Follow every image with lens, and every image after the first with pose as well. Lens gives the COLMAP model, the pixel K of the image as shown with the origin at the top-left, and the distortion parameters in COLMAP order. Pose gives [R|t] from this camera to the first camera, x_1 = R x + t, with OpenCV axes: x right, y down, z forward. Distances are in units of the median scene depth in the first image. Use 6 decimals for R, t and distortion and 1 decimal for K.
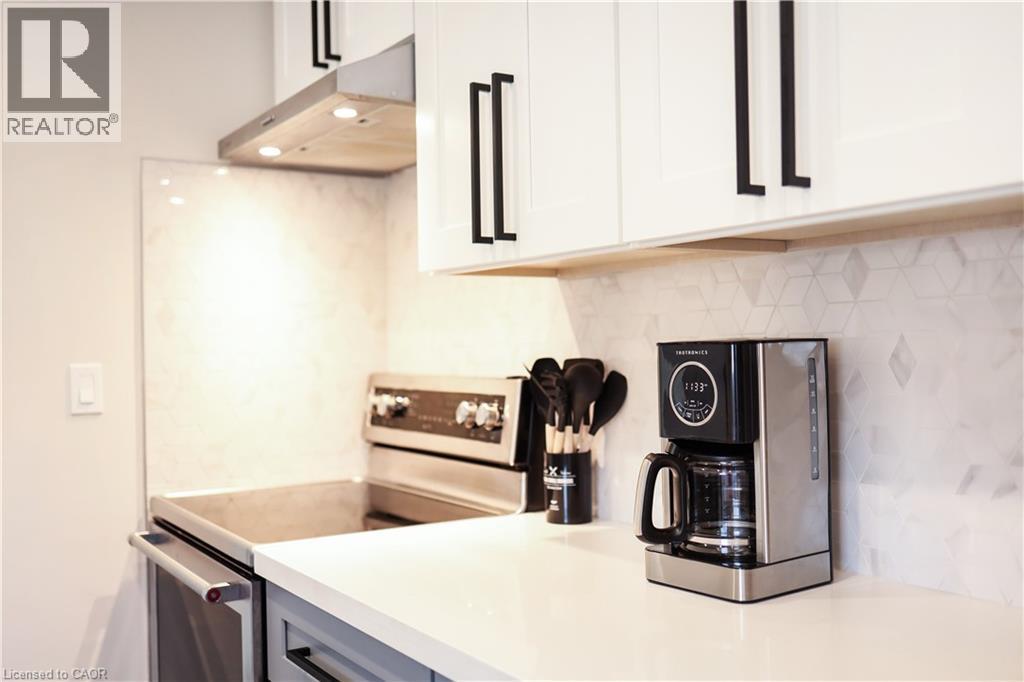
lens RADIAL K [[928.2, 0, 512.0], [0, 928.2, 341.0], [0, 0, 1]] dist [0.001487, 0.001250]
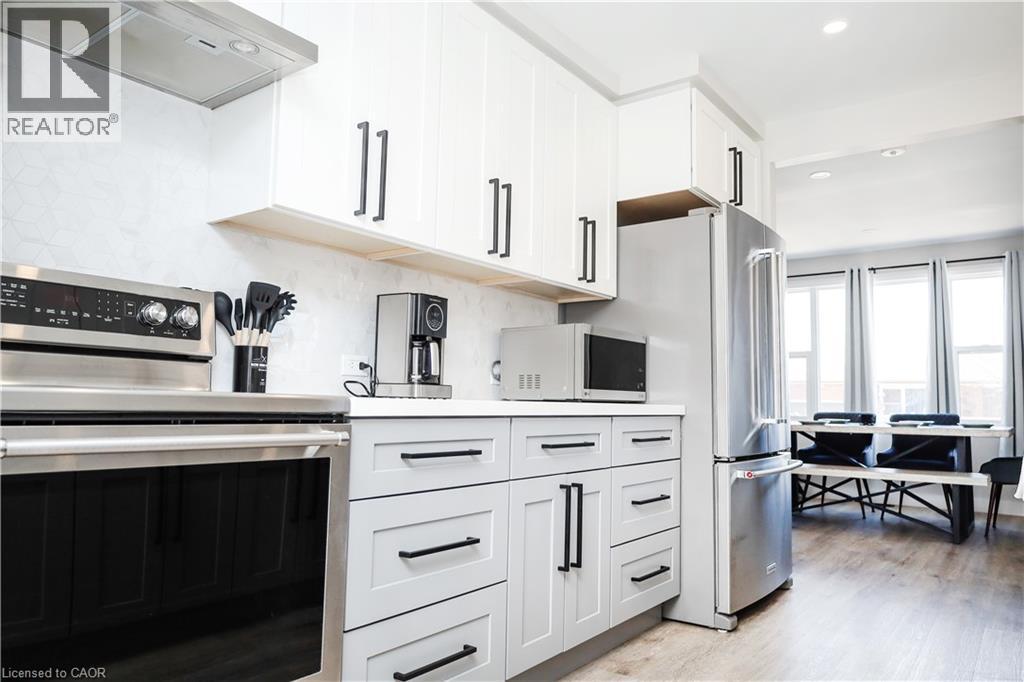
lens RADIAL K [[683.6, 0, 512.0], [0, 683.6, 341.0], [0, 0, 1]] dist [-0.073359, 0.050748]
pose [[-0.339229, 0.095236, 0.935871, -1.149134], [-0.020267, 0.993891, -0.108486, 0.229801], [-0.940485, -0.055768, -0.335227, 1.041950]]
